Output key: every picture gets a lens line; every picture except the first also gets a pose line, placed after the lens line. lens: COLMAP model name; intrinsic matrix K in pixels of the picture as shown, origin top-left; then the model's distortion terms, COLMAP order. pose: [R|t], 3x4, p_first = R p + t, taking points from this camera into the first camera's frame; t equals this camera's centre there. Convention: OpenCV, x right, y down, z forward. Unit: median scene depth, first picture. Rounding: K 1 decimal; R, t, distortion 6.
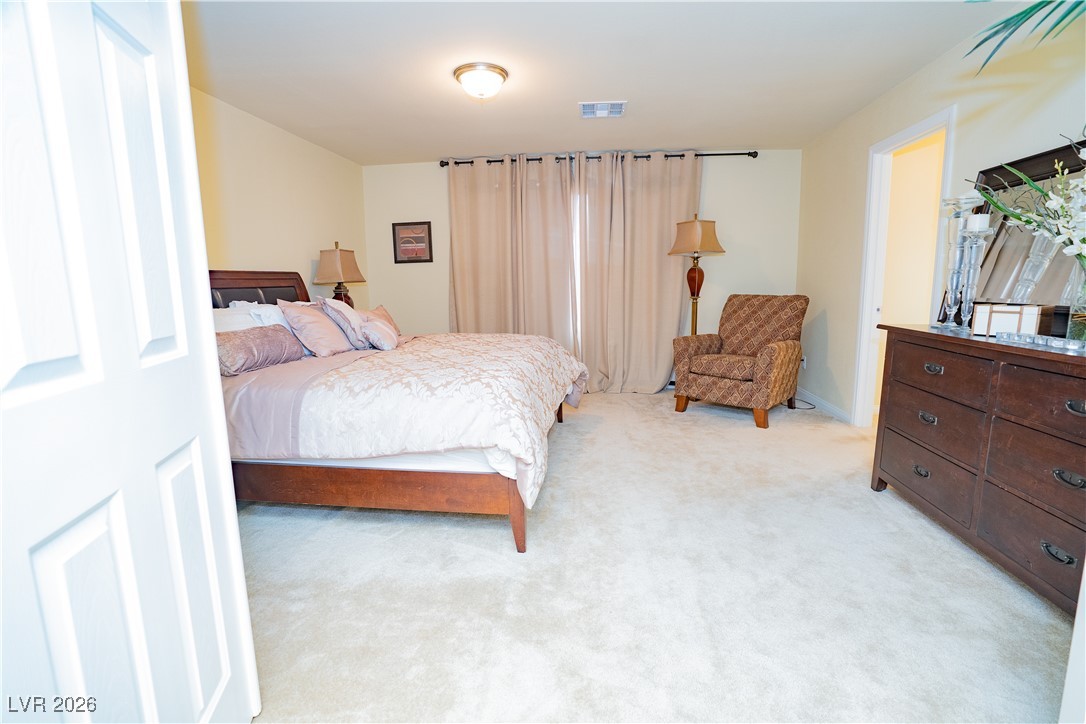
lens RADIAL K [[515.8, 0, 543.0], [0, 515.8, 362.0], [0, 0, 1]] dist [-0.000063, 0.000237]
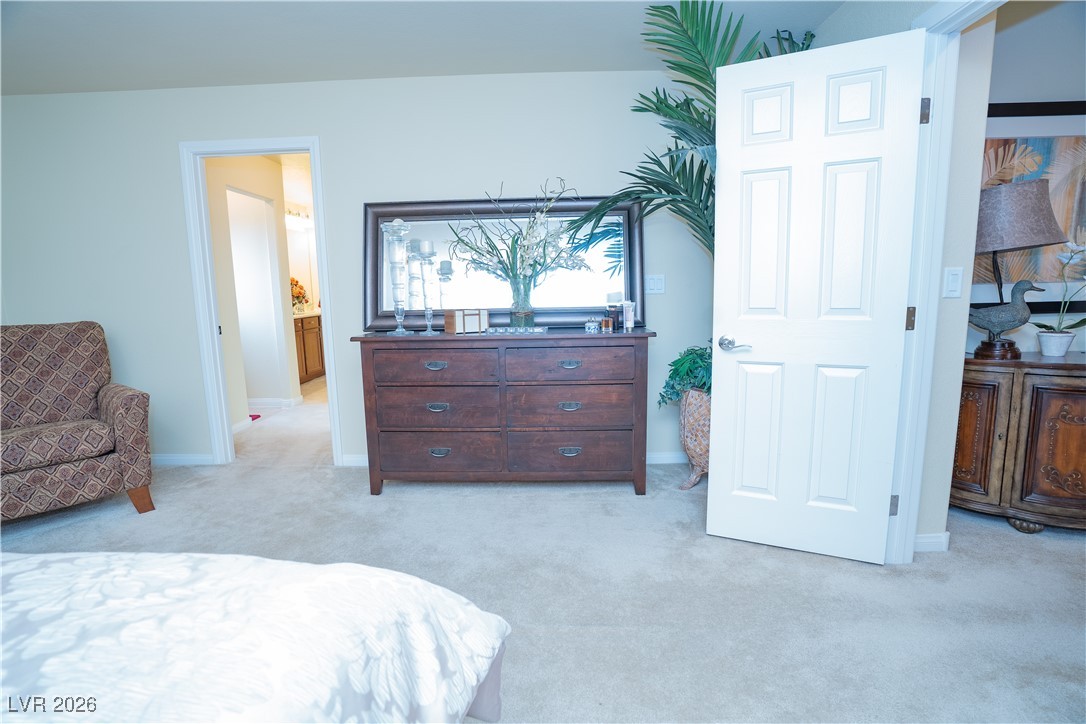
lens RADIAL K [[515.8, 0, 543.0], [0, 515.8, 362.0], [0, 0, 1]] dist [-0.000063, 0.000237]
pose [[-0.056099, -0.140779, 0.988450, -0.256396], [0.177415, 0.972848, 0.148626, -0.074326], [-0.982536, 0.183704, -0.029600, 0.449657]]
